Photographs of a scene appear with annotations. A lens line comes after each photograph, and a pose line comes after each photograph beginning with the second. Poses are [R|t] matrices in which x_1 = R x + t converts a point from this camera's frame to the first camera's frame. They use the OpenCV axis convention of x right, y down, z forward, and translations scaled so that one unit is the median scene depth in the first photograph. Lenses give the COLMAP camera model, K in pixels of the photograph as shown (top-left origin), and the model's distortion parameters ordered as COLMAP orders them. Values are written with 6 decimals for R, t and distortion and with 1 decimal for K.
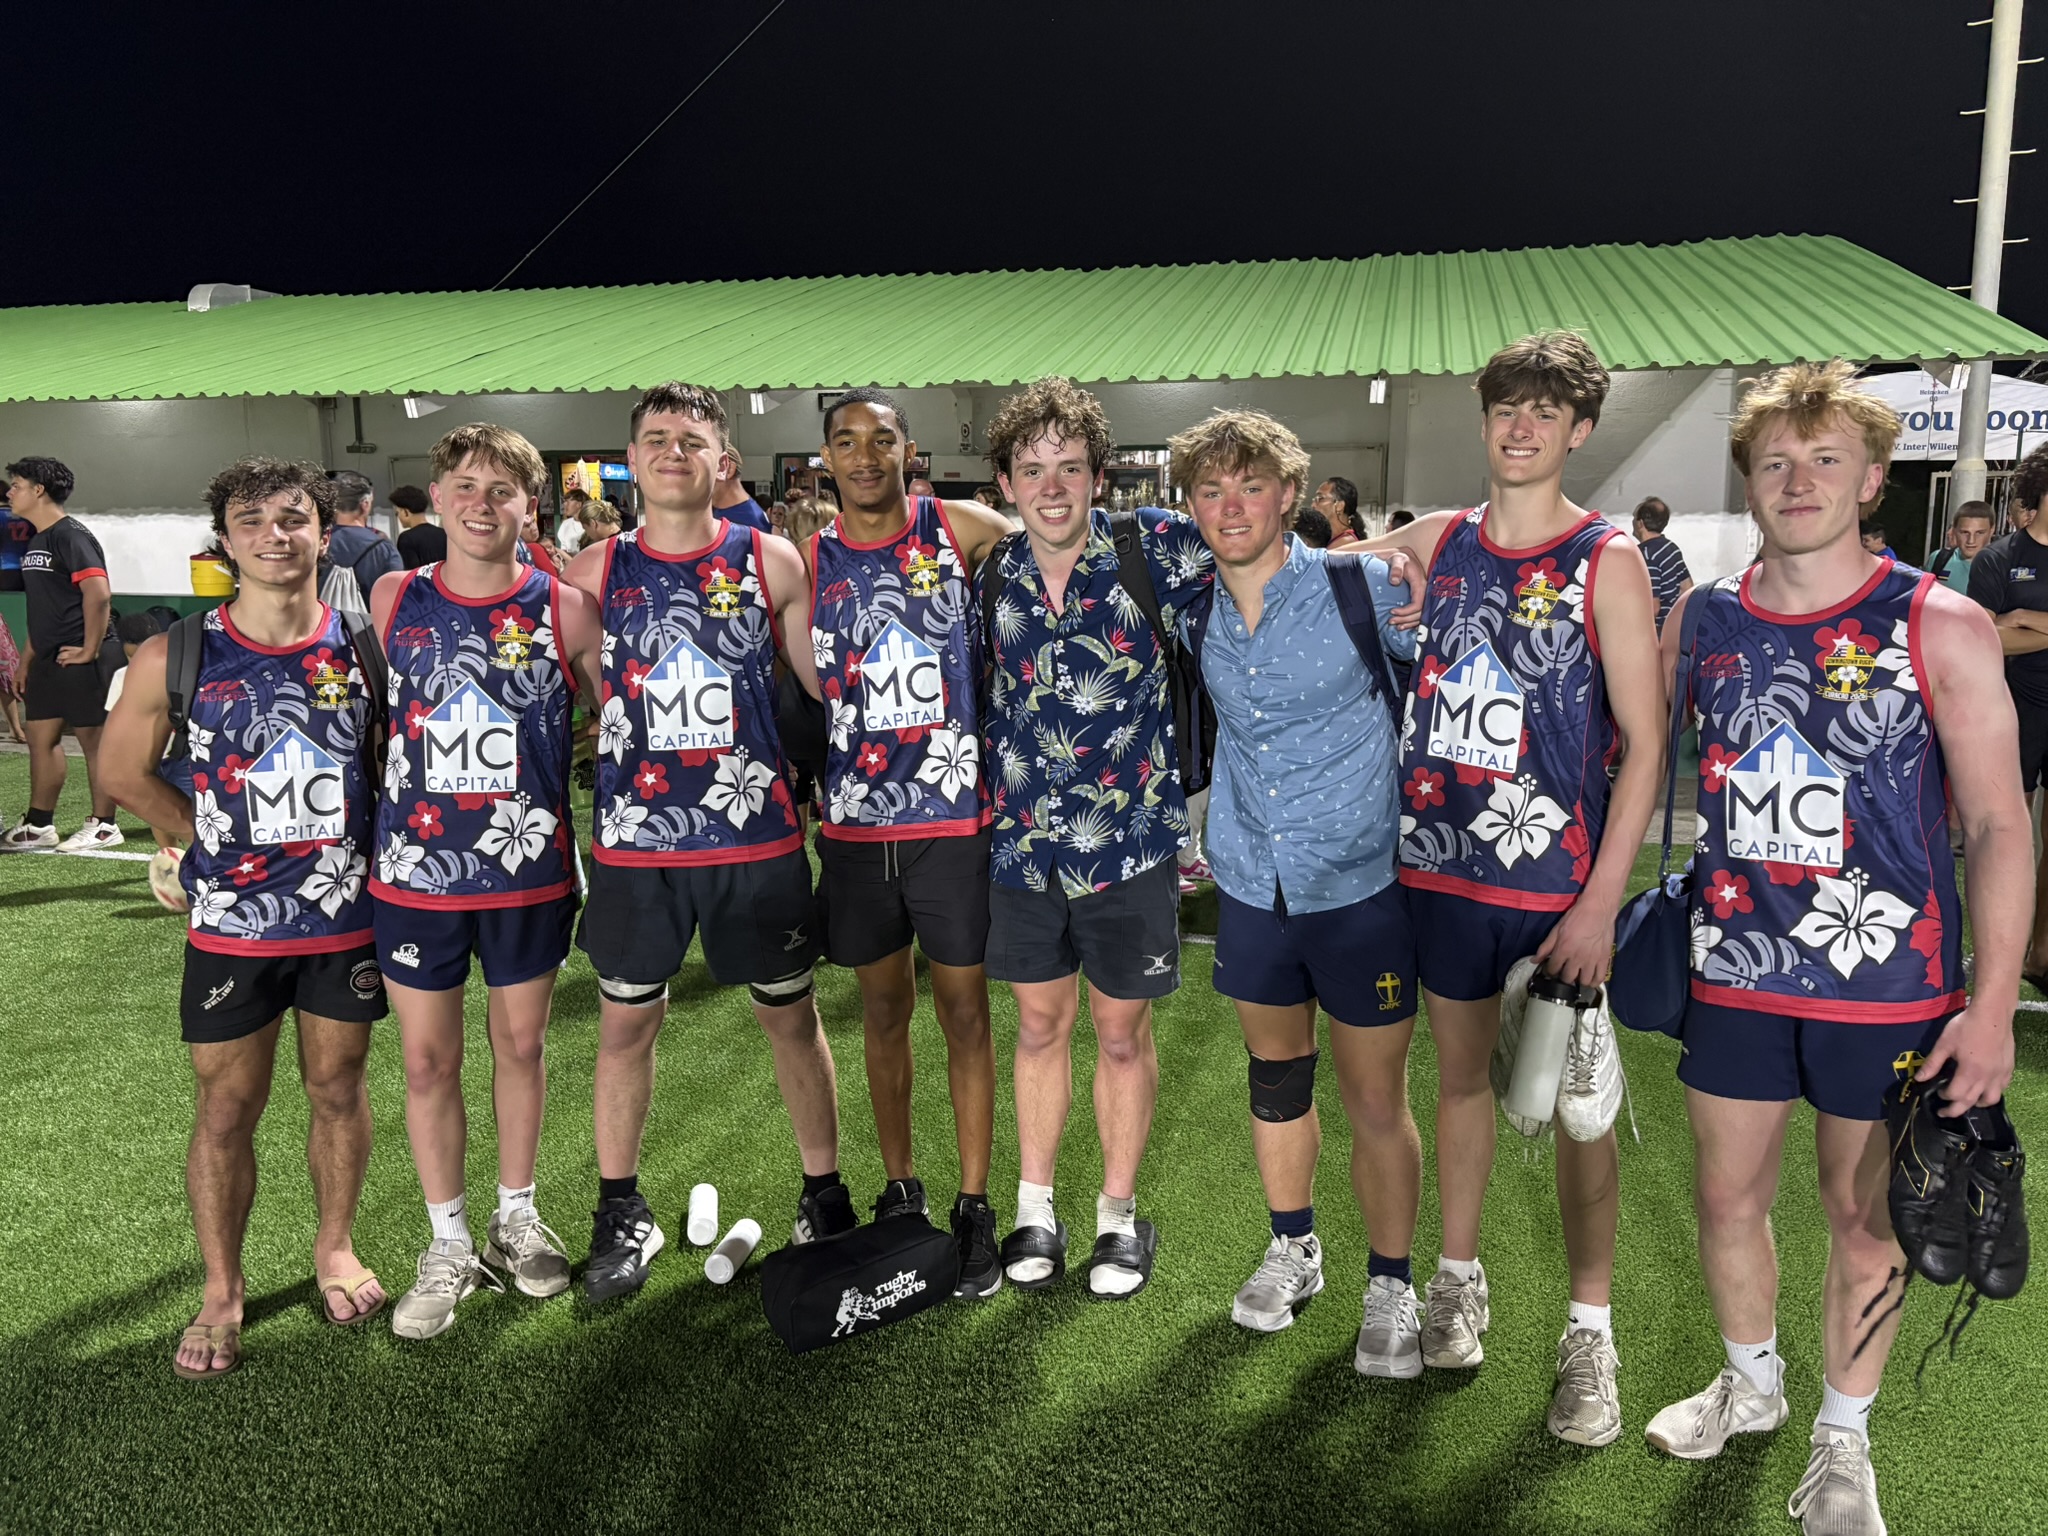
lens RADIAL K [[1548.3, 0, 1024.0], [0, 1548.3, 768.0], [0, 0, 1]] dist [0.060220, -0.070797]
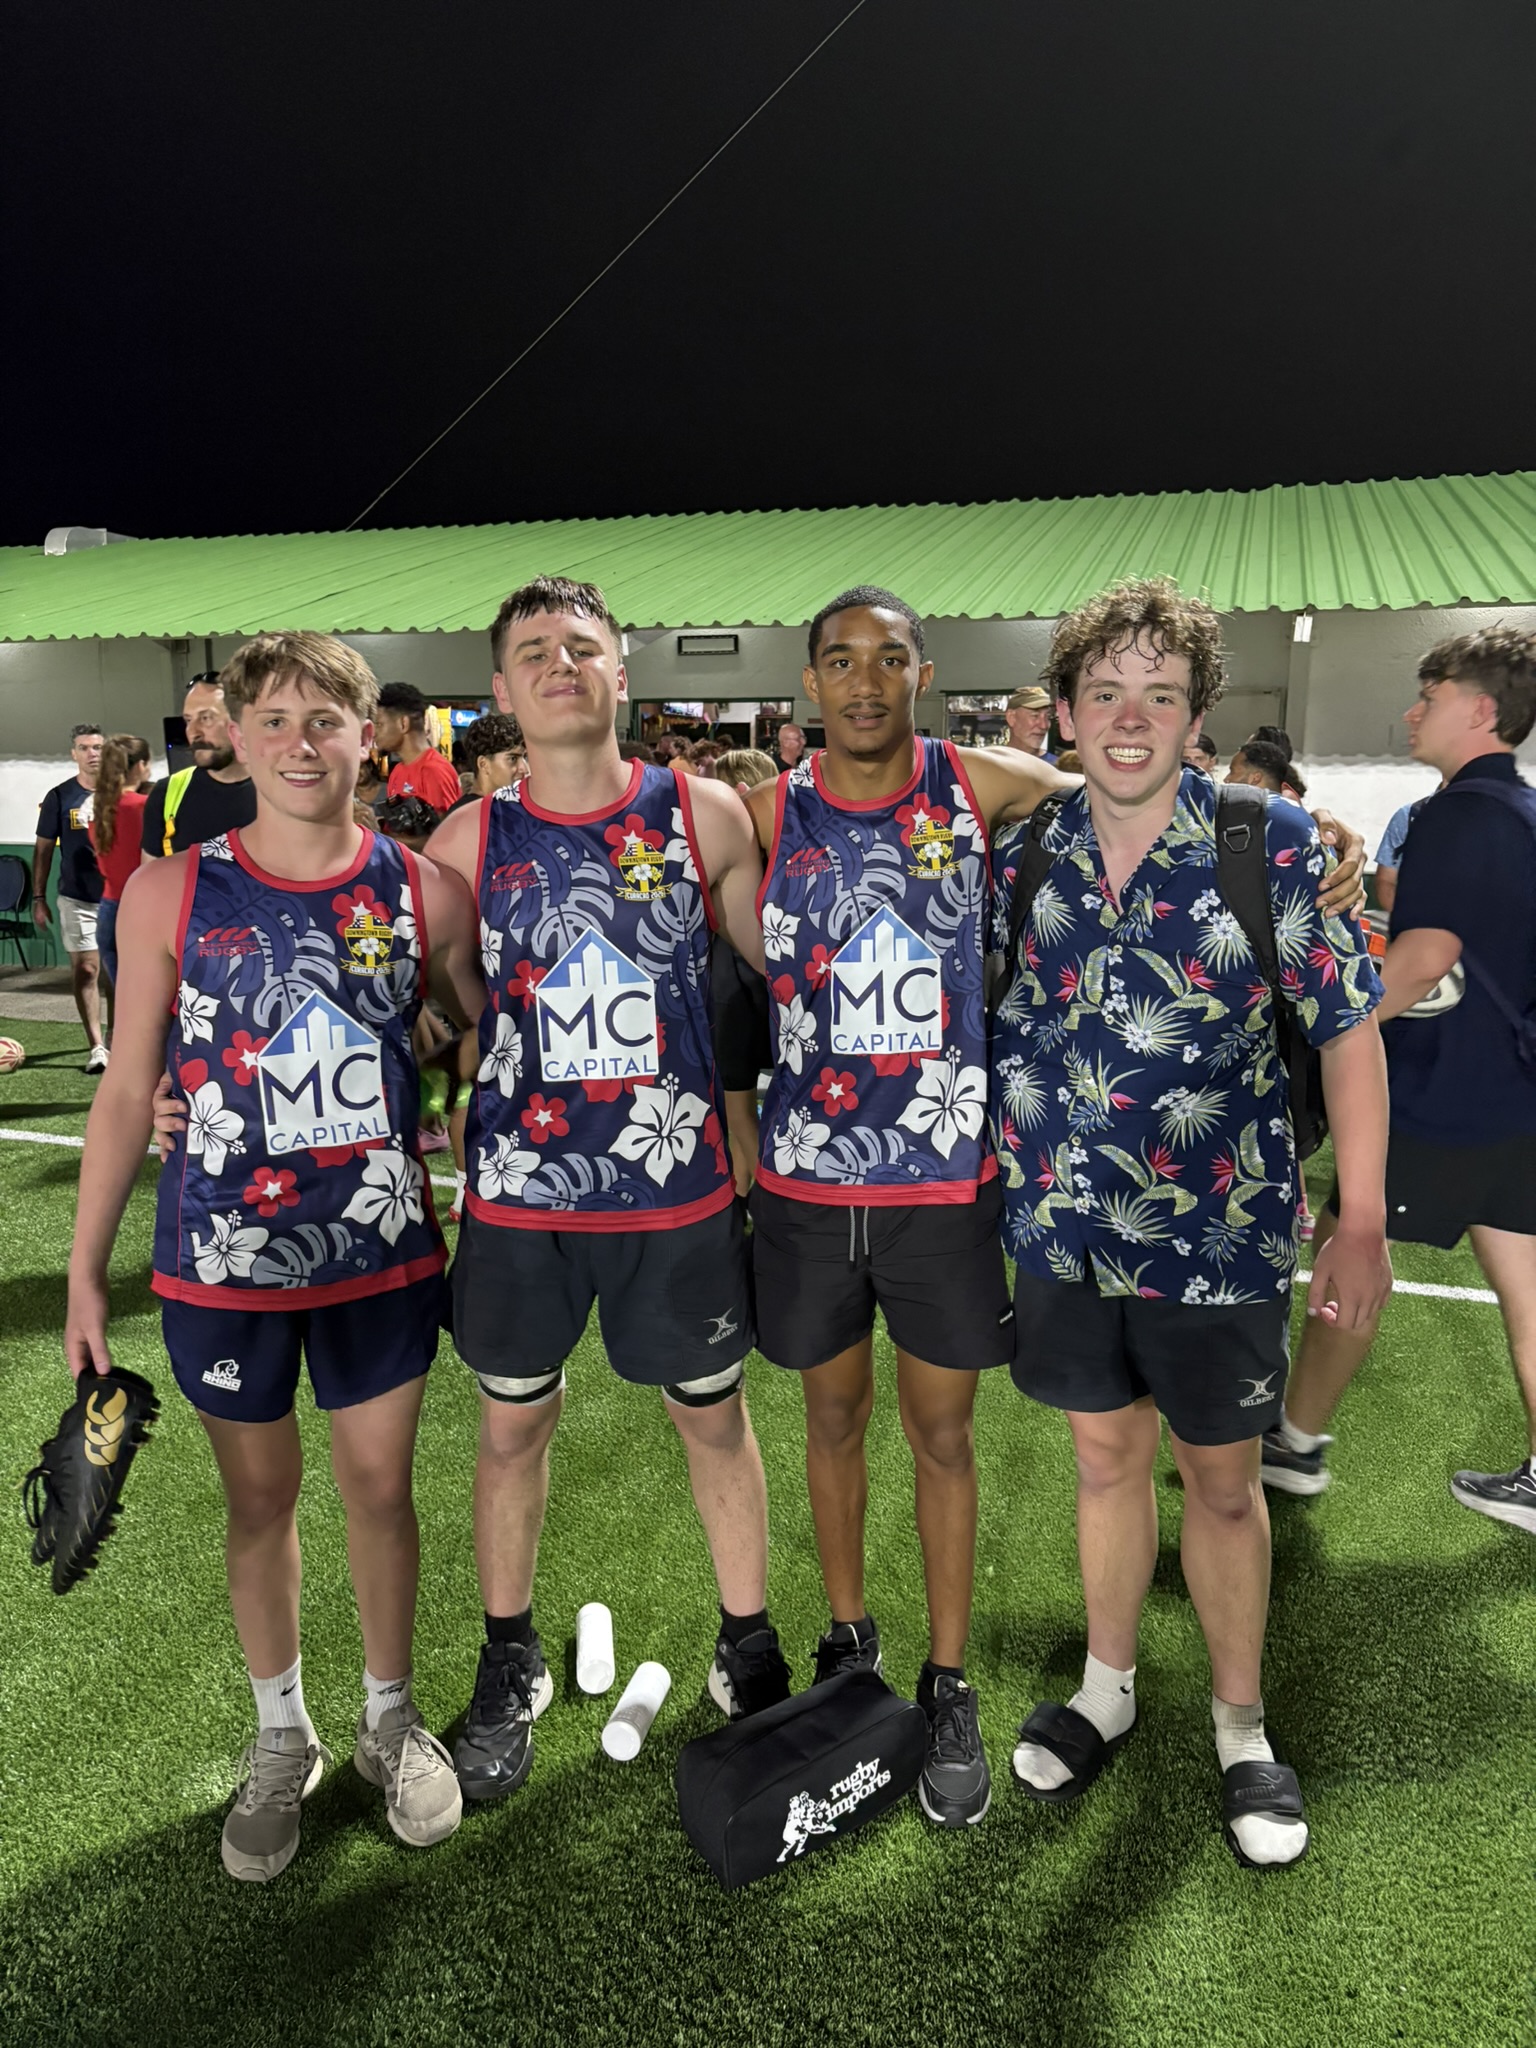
lens RADIAL K [[1548.3, 0, 768.0], [0, 1548.3, 1024.0], [0, 0, 1]] dist [0.060220, -0.070797]
pose [[0.998101, 0.014102, -0.059958, -0.088493], [-0.013806, 0.999890, 0.005346, -0.043113], [0.060027, -0.004508, 0.998187, 0.257295]]
